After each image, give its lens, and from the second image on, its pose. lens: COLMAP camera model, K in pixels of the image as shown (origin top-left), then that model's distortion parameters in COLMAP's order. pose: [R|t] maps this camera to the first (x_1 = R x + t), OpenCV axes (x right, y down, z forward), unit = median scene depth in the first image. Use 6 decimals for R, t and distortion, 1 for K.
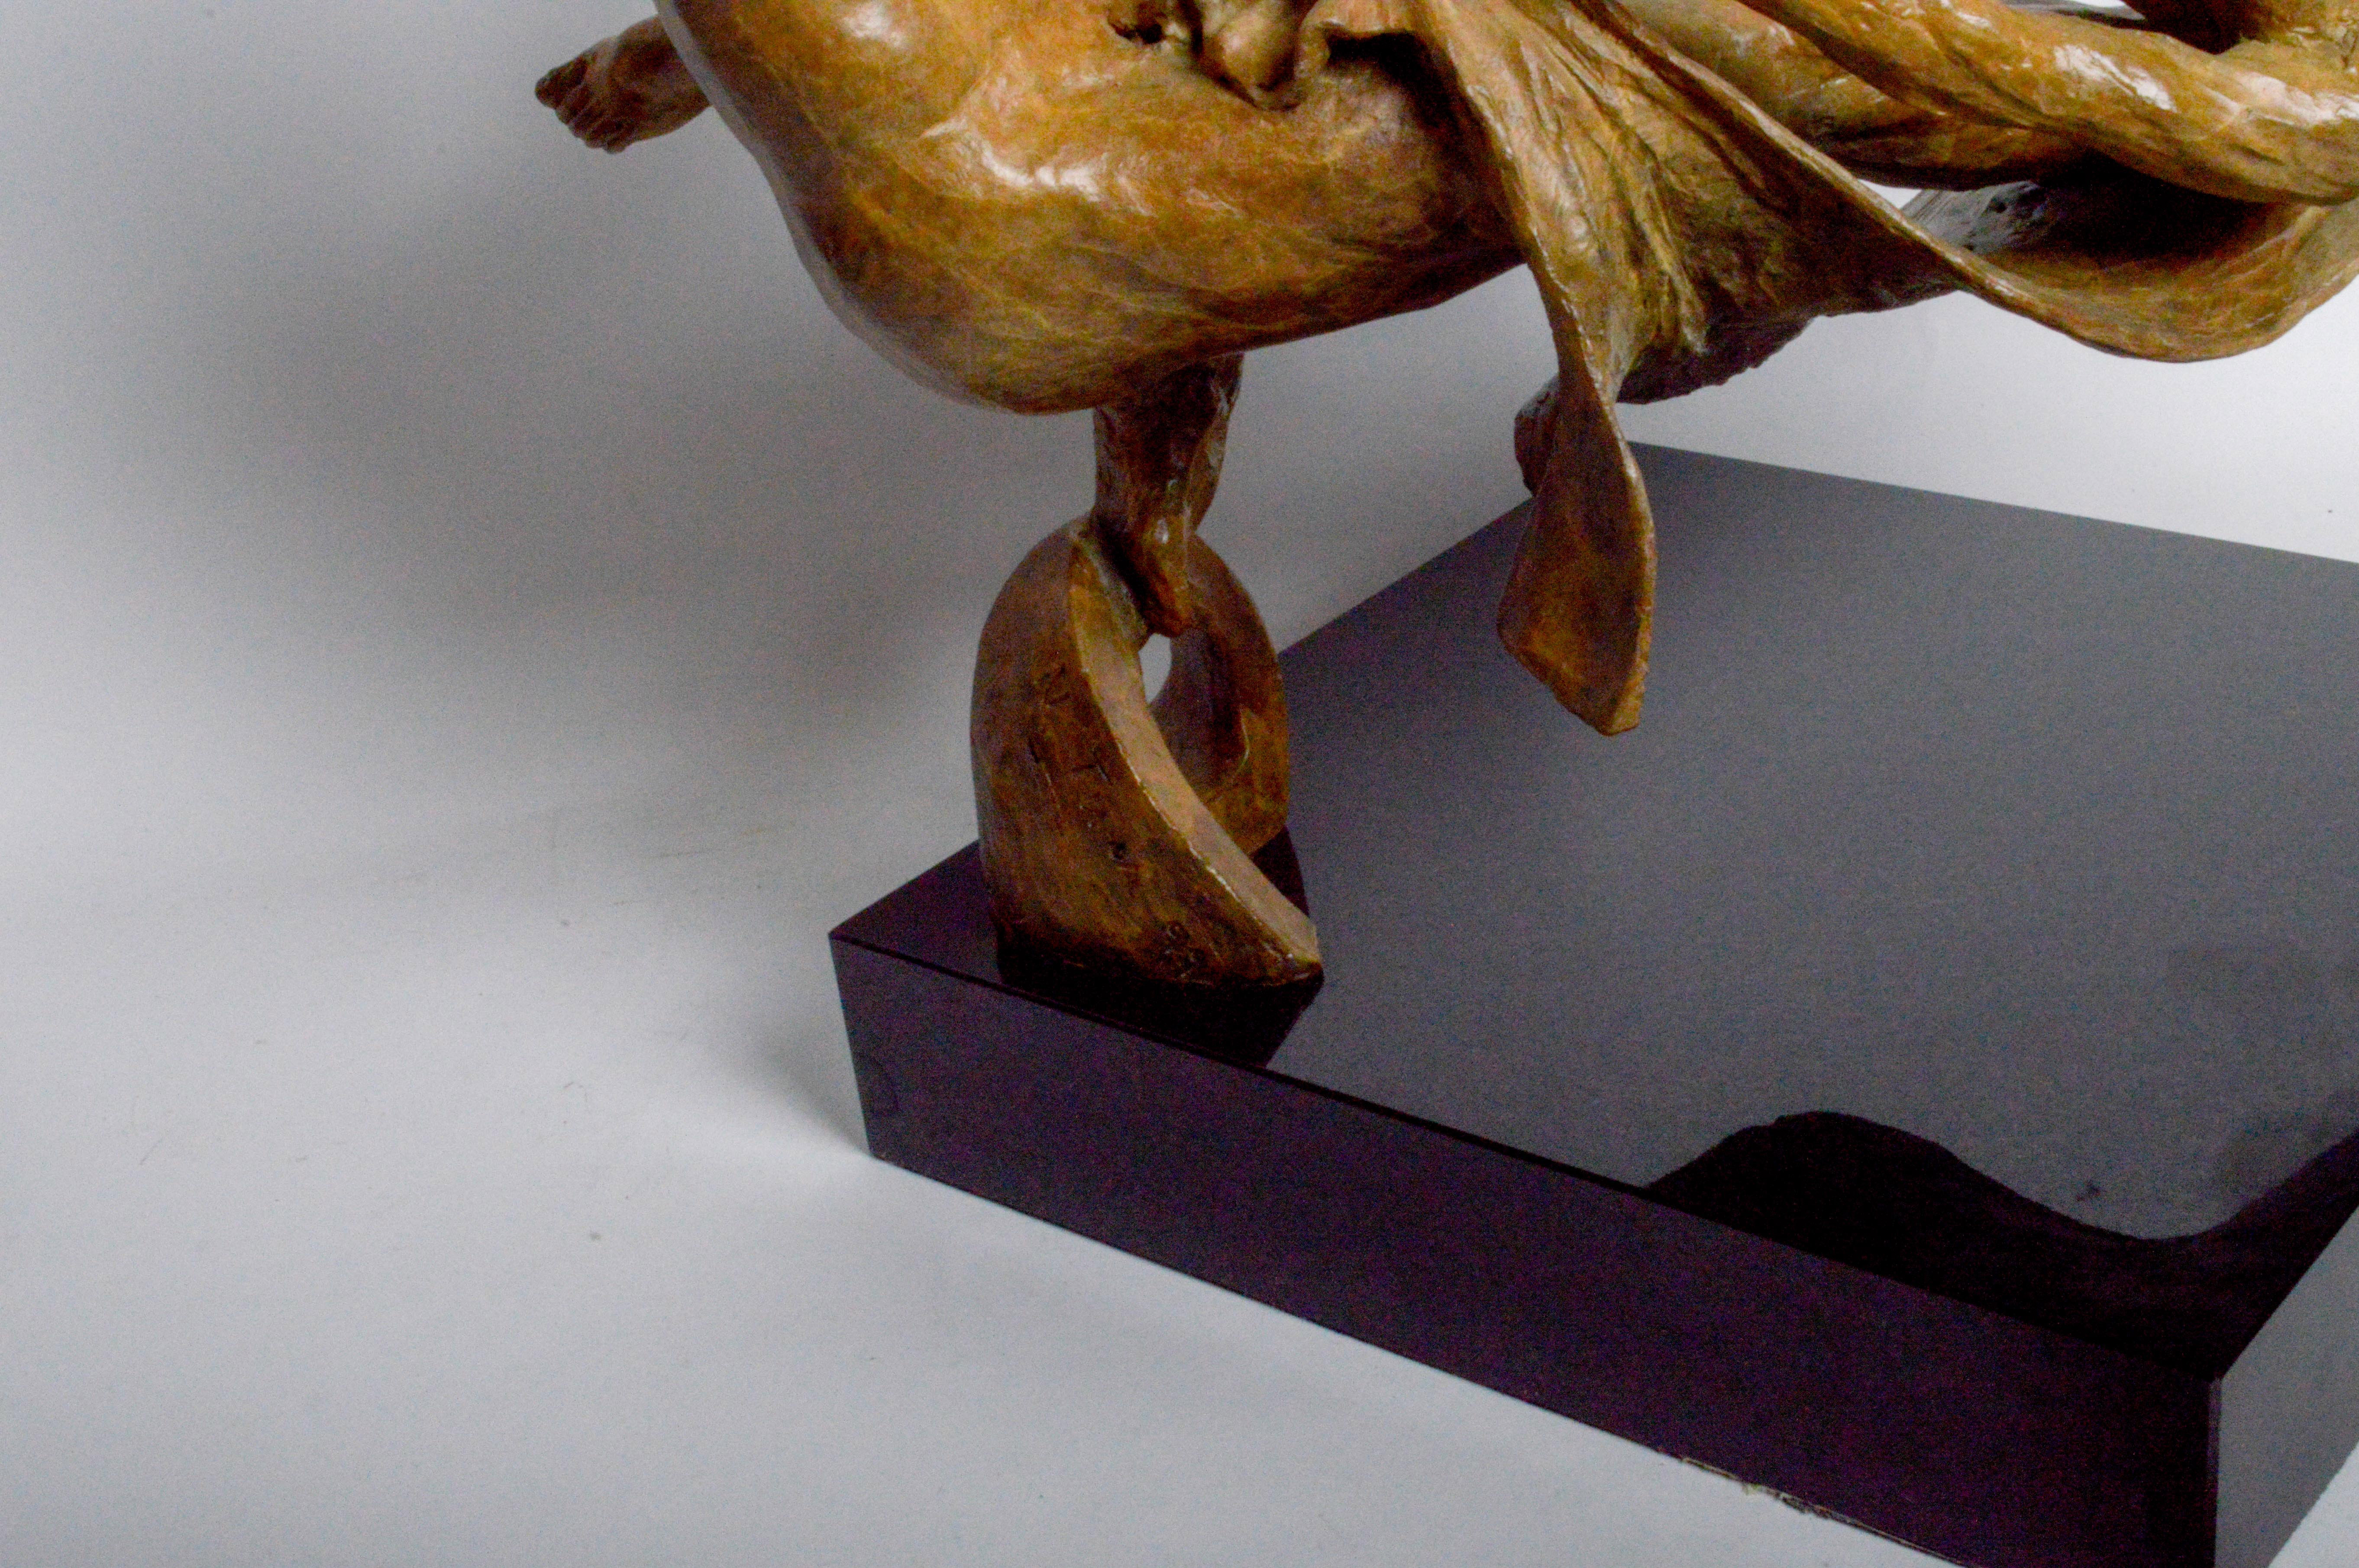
lens RADIAL K [[3256.4, 0, 1313.7], [0, 3256.4, 841.4], [0, 0, 1]] dist [-0.042751, 0.000000]
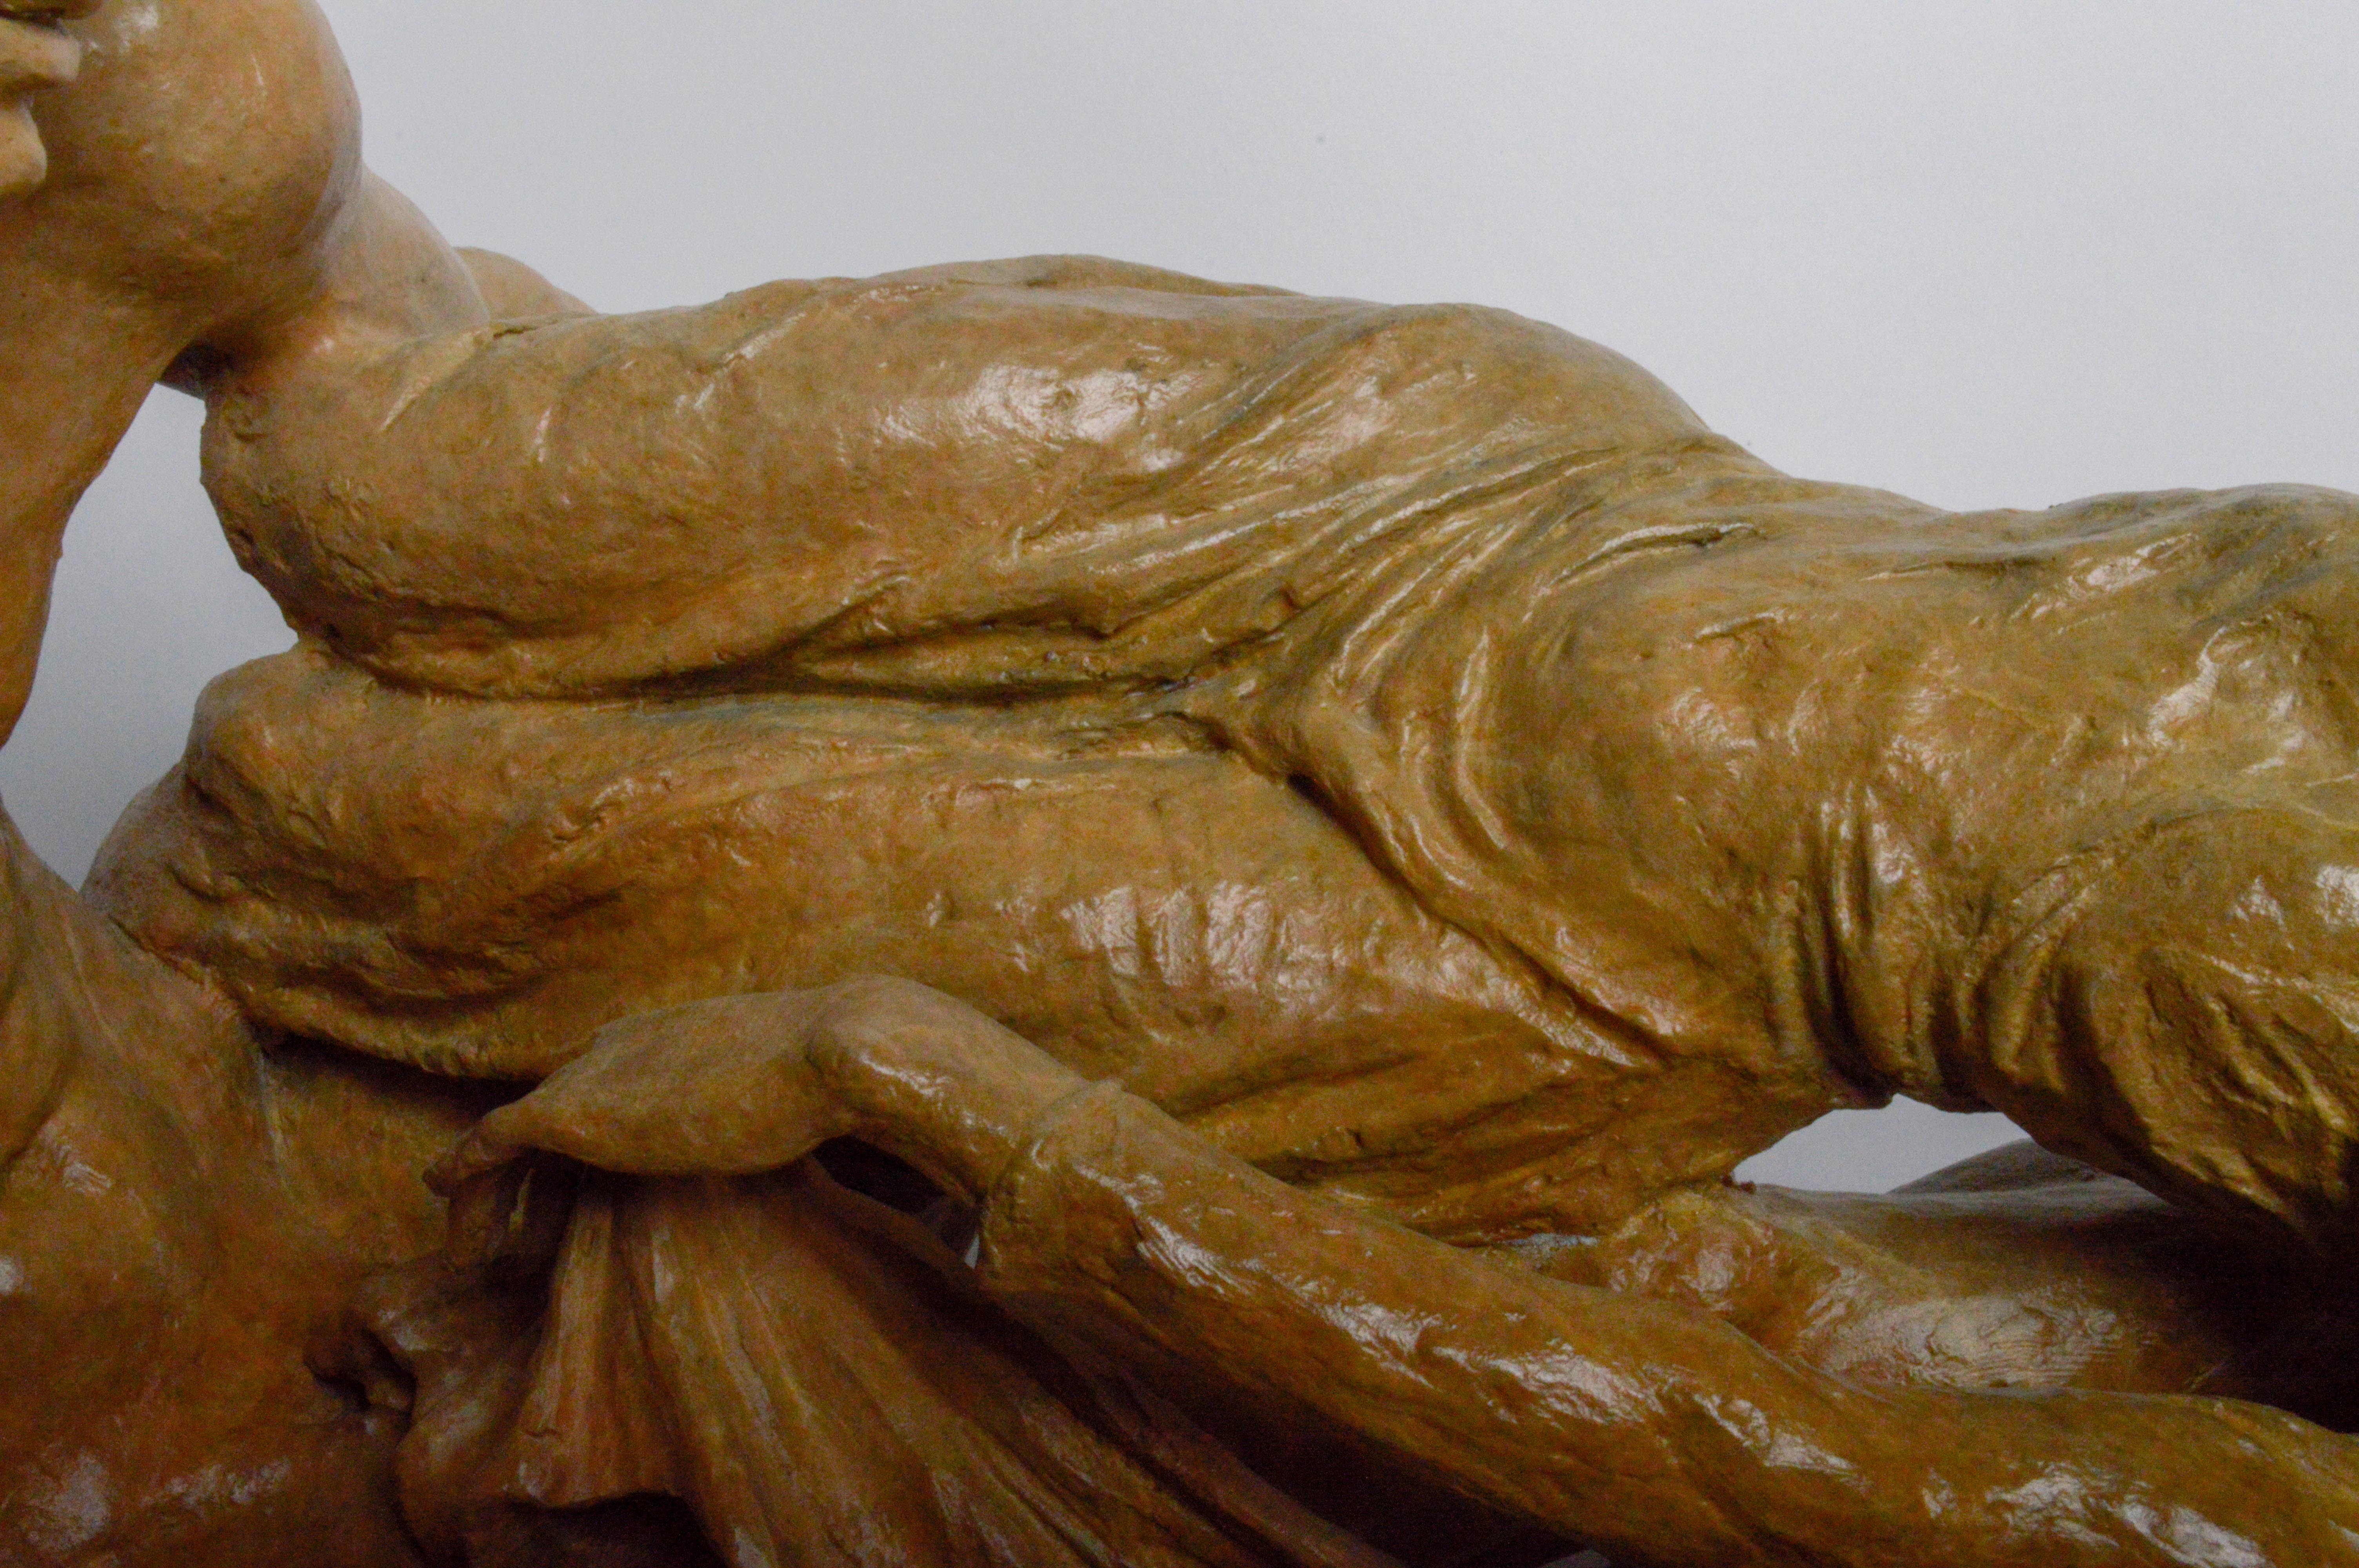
lens RADIAL K [[3323.3, 0, 1182.4], [0, 3323.3, 770.5], [0, 0, 1]] dist [-0.032709, 0.000000]
pose [[0.976166, -0.053677, -0.210281, 0.210578], [0.025144, 0.990378, -0.136087, -0.275785], [0.215563, 0.127556, 0.968123, 0.481365]]
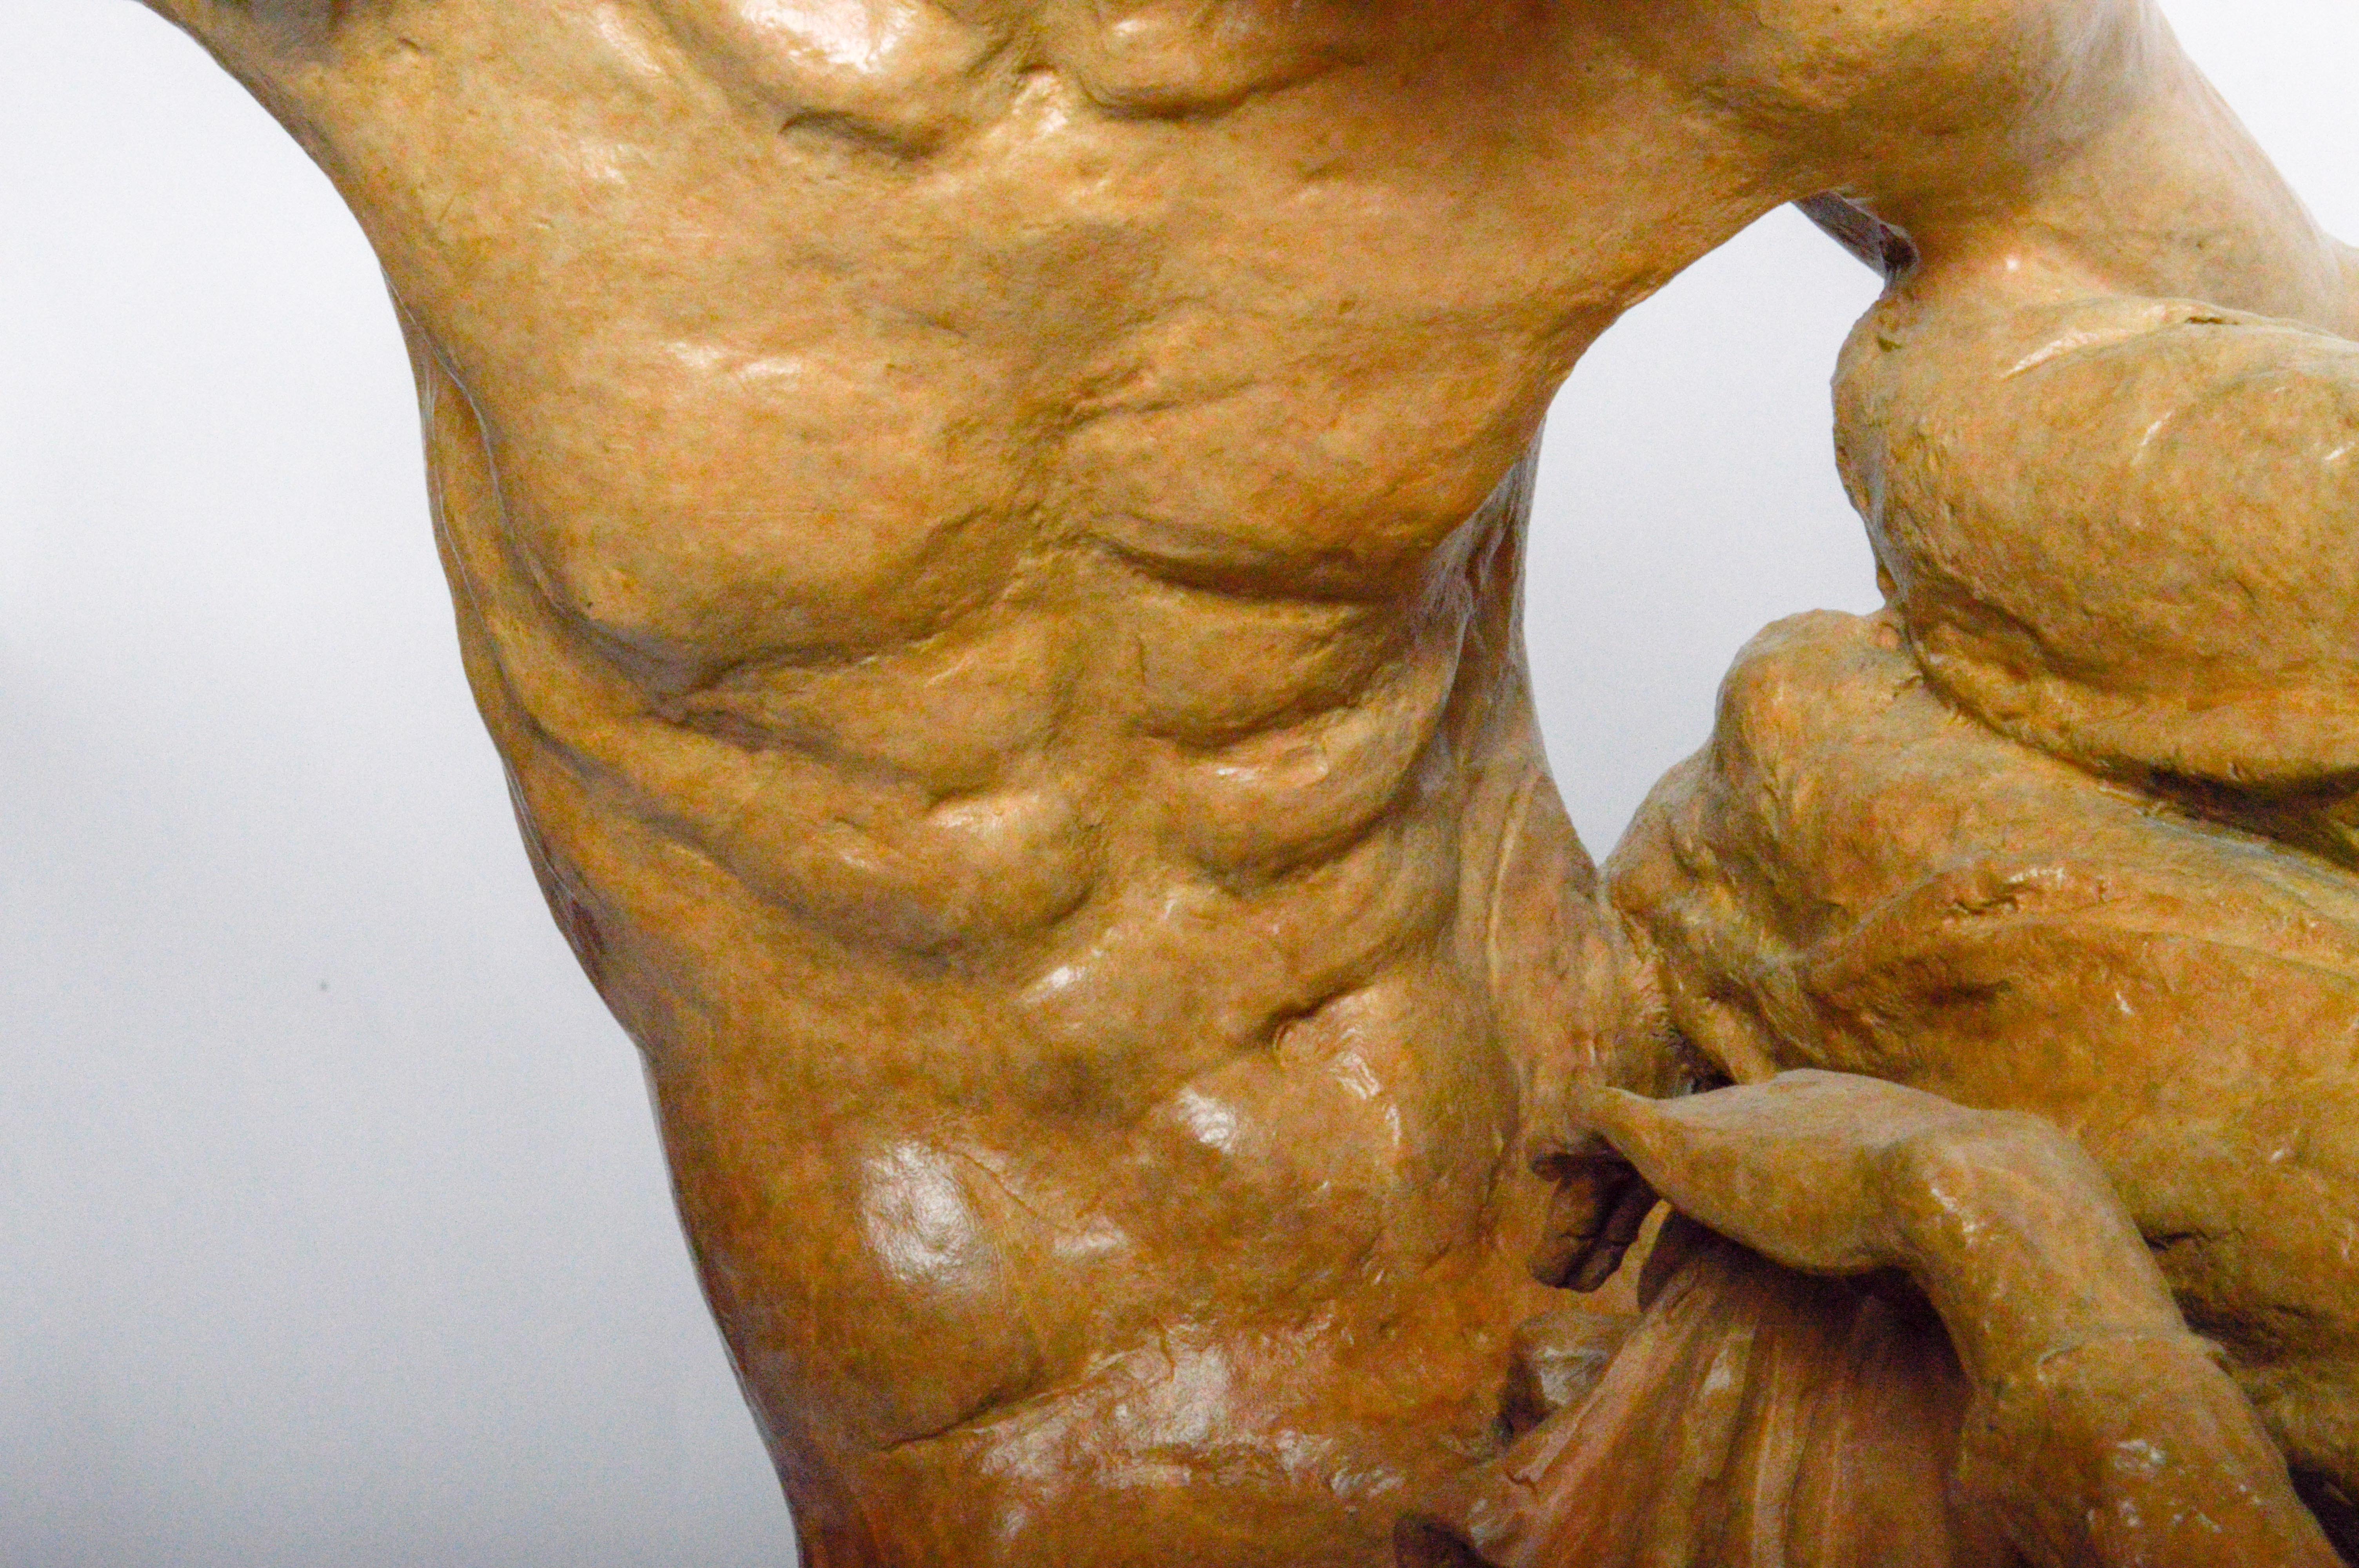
lens RADIAL K [[5315.7, 0, 1185.9], [0, 5315.7, 784.1], [0, 0, 1]] dist [0.025093, 0.000000]
pose [[0.608768, 0.240205, -0.756110, 0.465323], [-0.447752, 0.890792, -0.077508, -0.254969], [0.654919, 0.385735, 0.649838, 0.457771]]
